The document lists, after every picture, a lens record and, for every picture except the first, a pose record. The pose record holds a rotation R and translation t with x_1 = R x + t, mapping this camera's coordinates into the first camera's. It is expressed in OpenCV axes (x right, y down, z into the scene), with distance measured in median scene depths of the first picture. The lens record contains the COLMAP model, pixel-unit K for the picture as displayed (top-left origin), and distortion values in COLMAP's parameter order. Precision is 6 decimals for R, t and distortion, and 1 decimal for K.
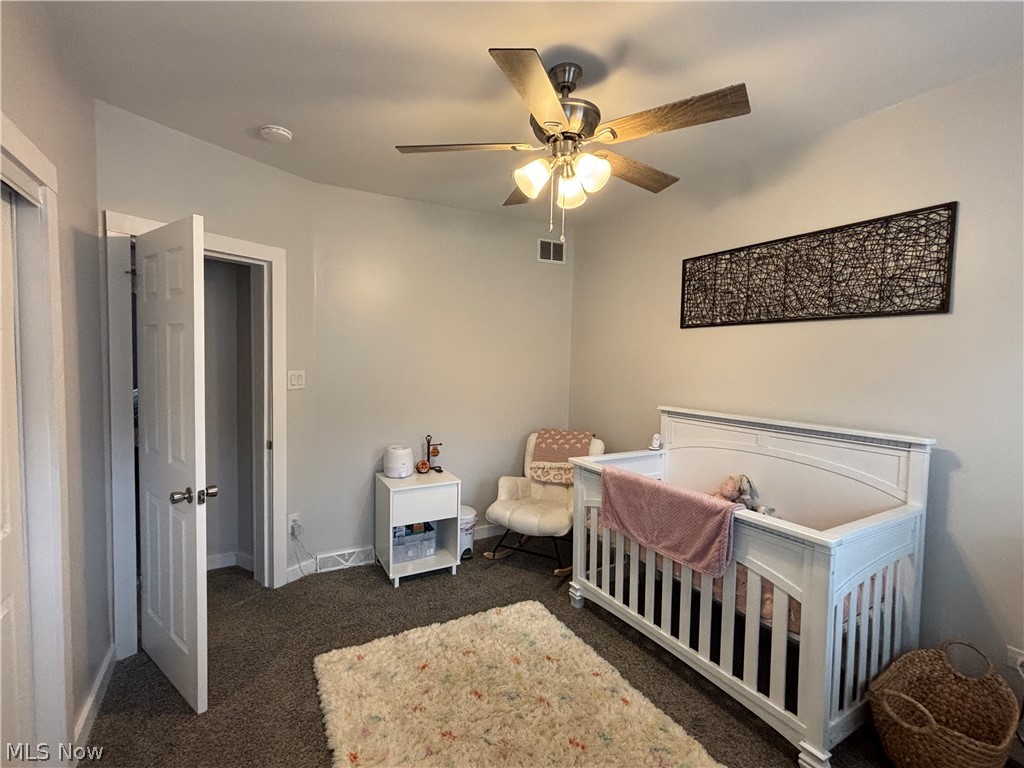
lens RADIAL K [[478.8, 0, 512.0], [0, 478.8, 384.0], [0, 0, 1]] dist [0.034541, -0.000170]
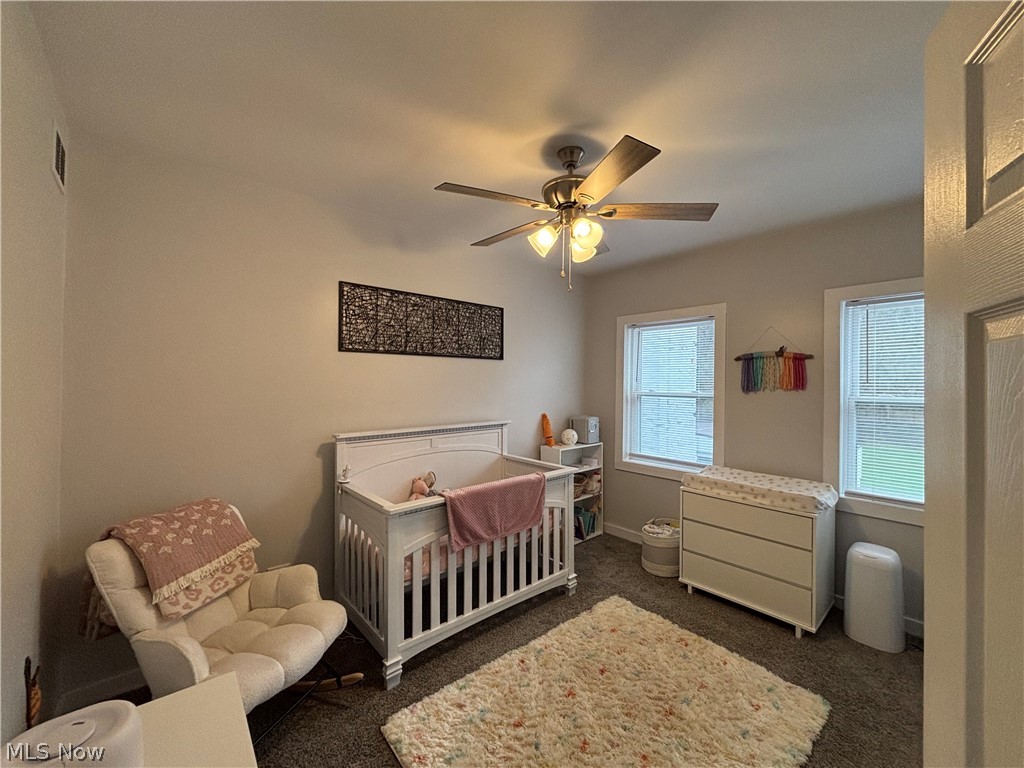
lens RADIAL K [[405.2, 0, 512.0], [0, 405.2, 384.0], [0, 0, 1]] dist [0.000068, -0.000040]
pose [[-0.193303, -0.030305, 0.980671, -0.570837], [0.038880, 0.998501, 0.038519, -0.074947], [-0.980368, 0.045575, -0.191835, 0.905653]]
